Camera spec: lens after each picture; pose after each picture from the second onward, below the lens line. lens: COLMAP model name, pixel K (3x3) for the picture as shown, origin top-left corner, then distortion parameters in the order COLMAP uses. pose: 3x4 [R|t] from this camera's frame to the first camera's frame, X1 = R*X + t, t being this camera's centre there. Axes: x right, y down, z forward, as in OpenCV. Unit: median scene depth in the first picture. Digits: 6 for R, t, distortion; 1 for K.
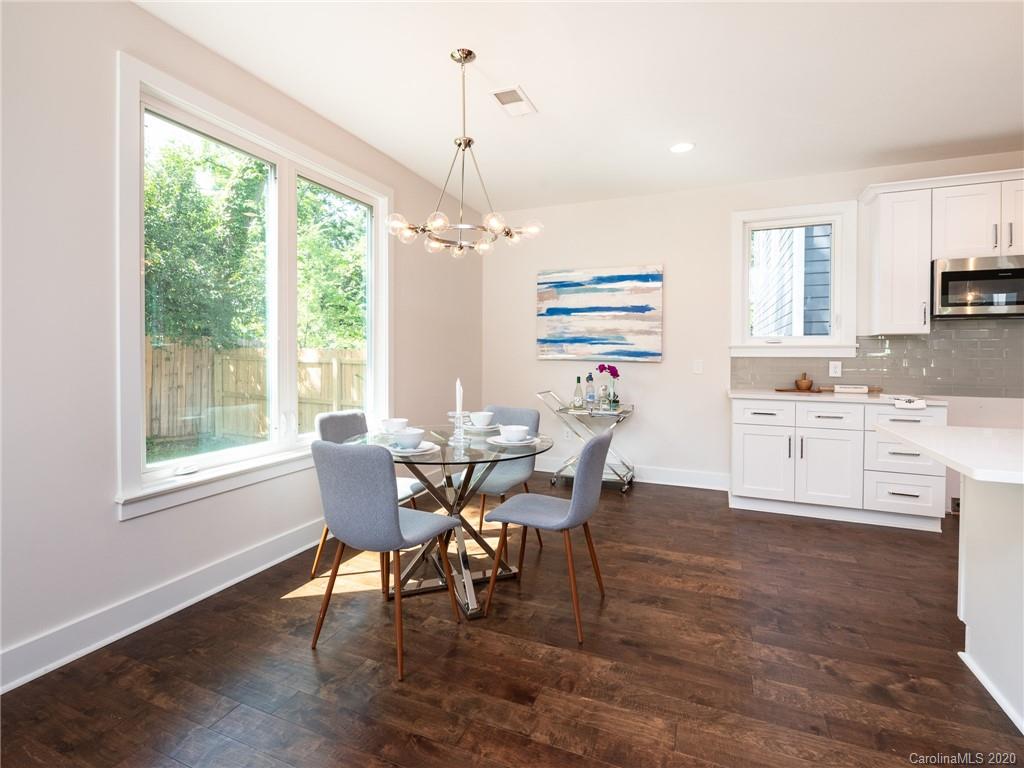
lens RADIAL K [[455.7, 0, 511.1], [0, 455.7, 358.5], [0, 0, 1]] dist [-0.047168, -0.000089]
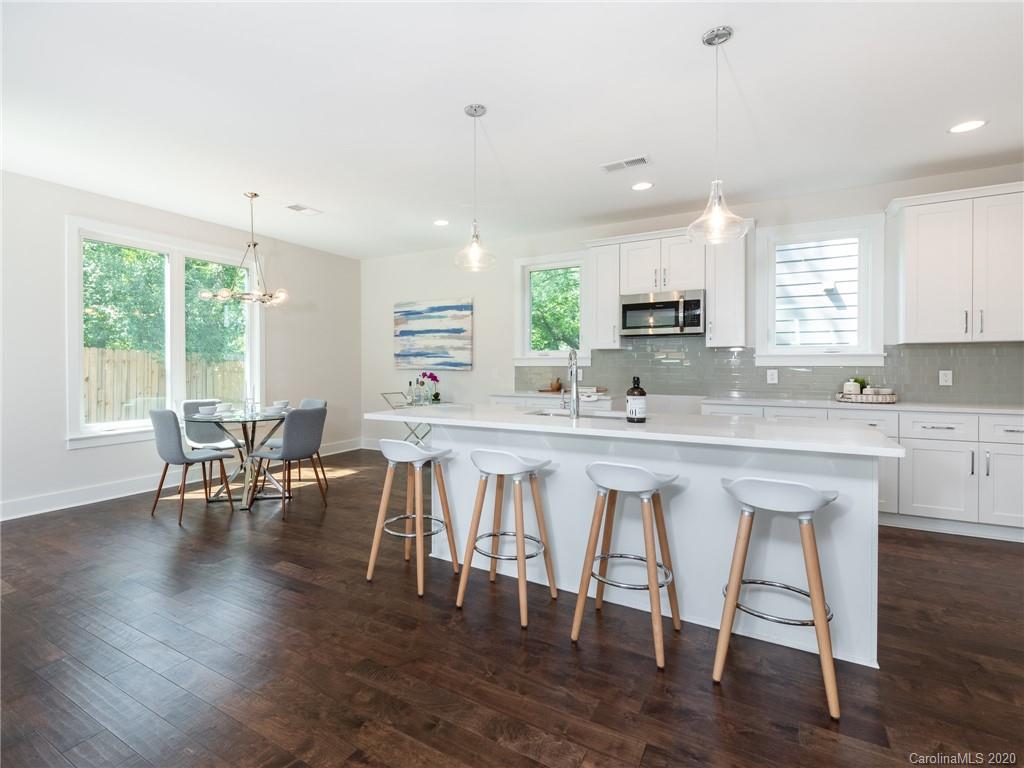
lens RADIAL K [[445.1, 0, 514.3], [0, 445.1, 365.2], [0, 0, 1]] dist [-0.106113, 0.020221]
pose [[0.998886, -0.005750, -0.046840, 0.517495], [0.005367, 0.999951, -0.008308, 0.004164], [0.046885, 0.008047, 0.998868, -0.309288]]
